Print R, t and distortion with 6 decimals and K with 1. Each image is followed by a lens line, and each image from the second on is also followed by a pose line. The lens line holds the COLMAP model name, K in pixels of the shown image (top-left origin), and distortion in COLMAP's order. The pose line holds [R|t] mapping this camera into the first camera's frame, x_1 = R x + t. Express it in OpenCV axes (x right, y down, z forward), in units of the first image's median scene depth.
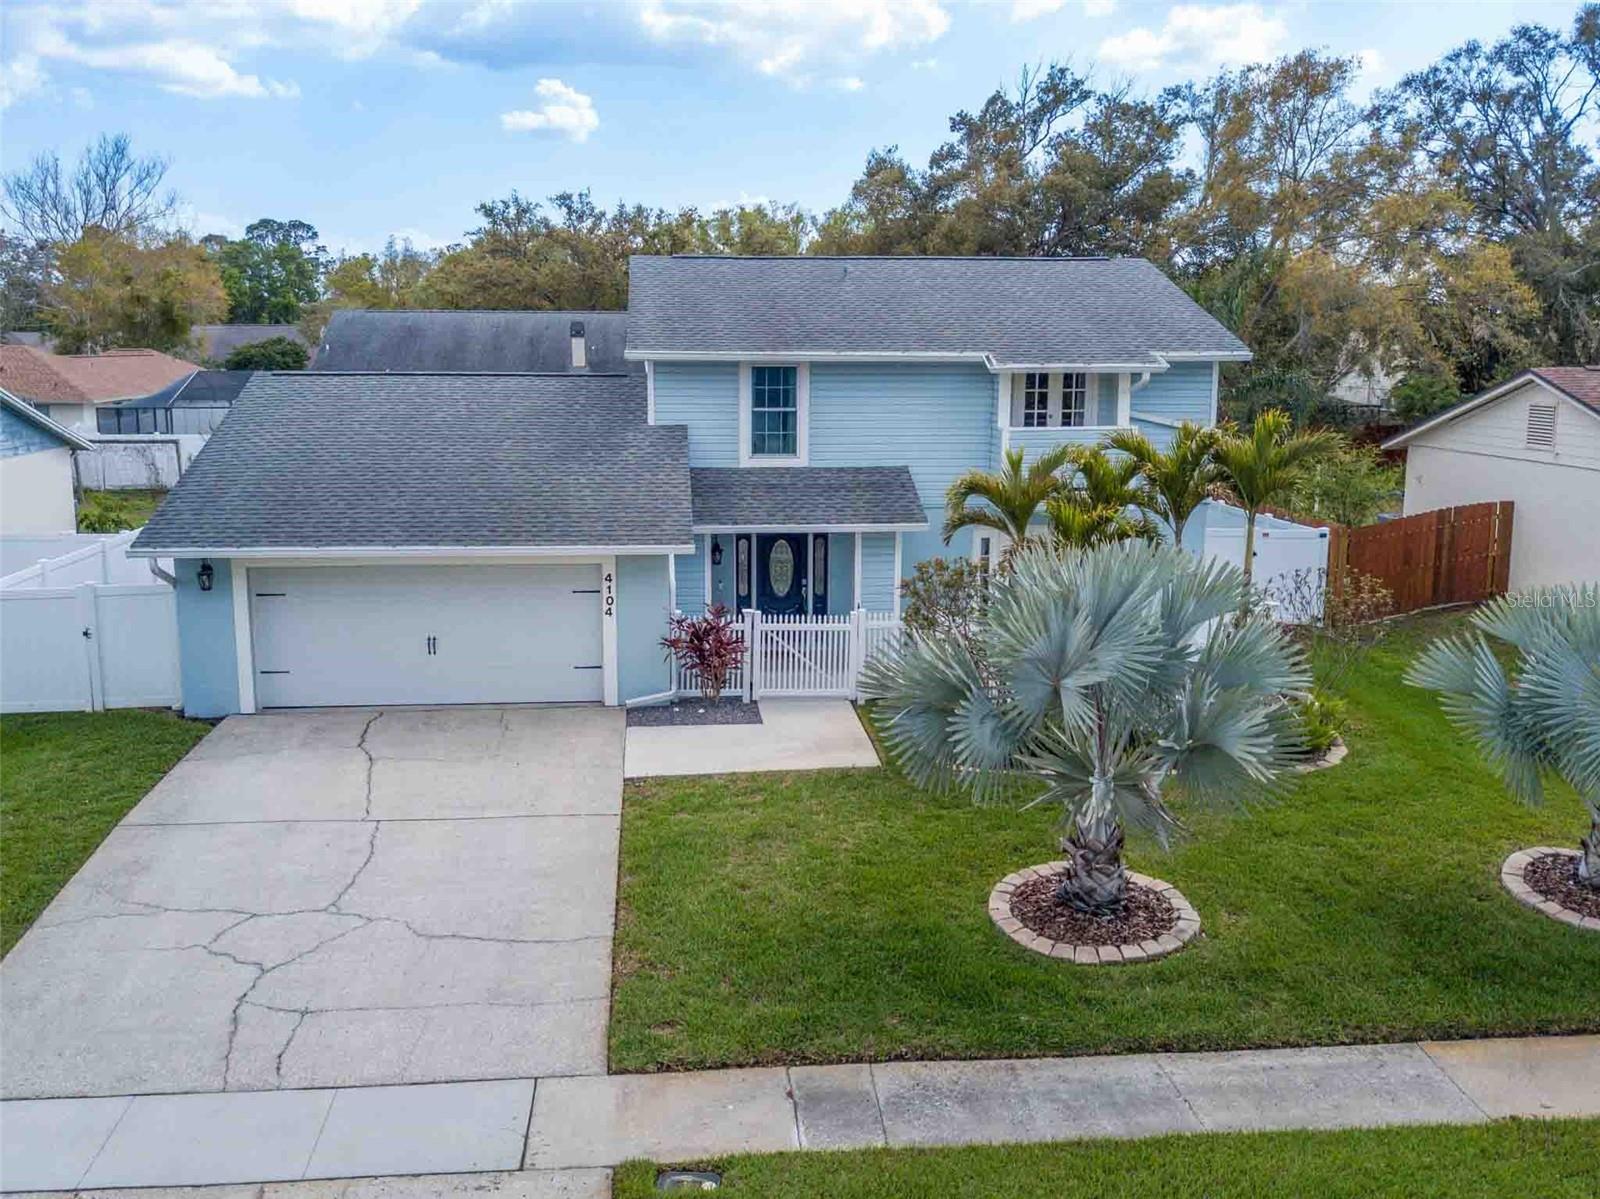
lens RADIAL K [[1230.8, 0, 800.0], [0, 1230.8, 599.5], [0, 0, 1]] dist [-0.002926, 0.002255]
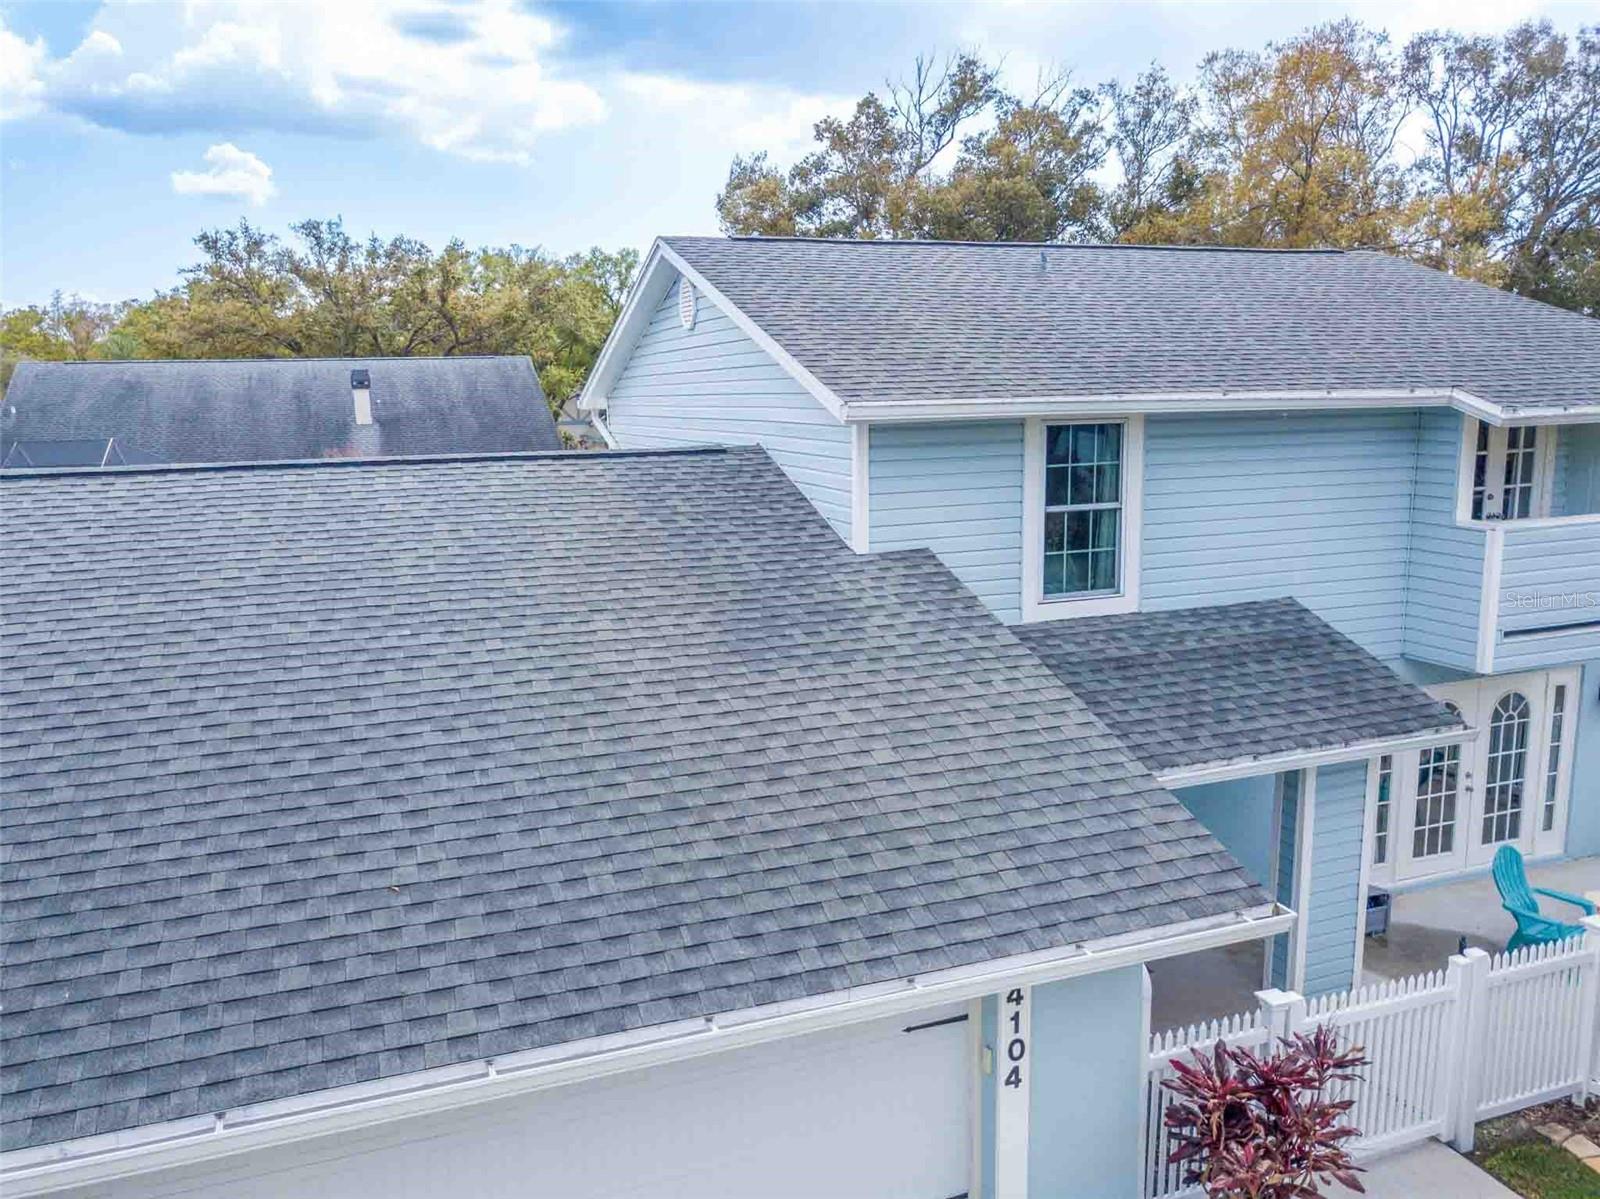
lens RADIAL K [[1169.1, 0, 800.0], [0, 1169.1, 599.5], [0, 0, 1]] dist [0.001244, 0.004552]
pose [[0.970908, -0.066281, 0.230097, -0.109829], [0.072509, 0.997192, -0.018705, -0.051025], [-0.228211, 0.034845, 0.972988, 0.244125]]
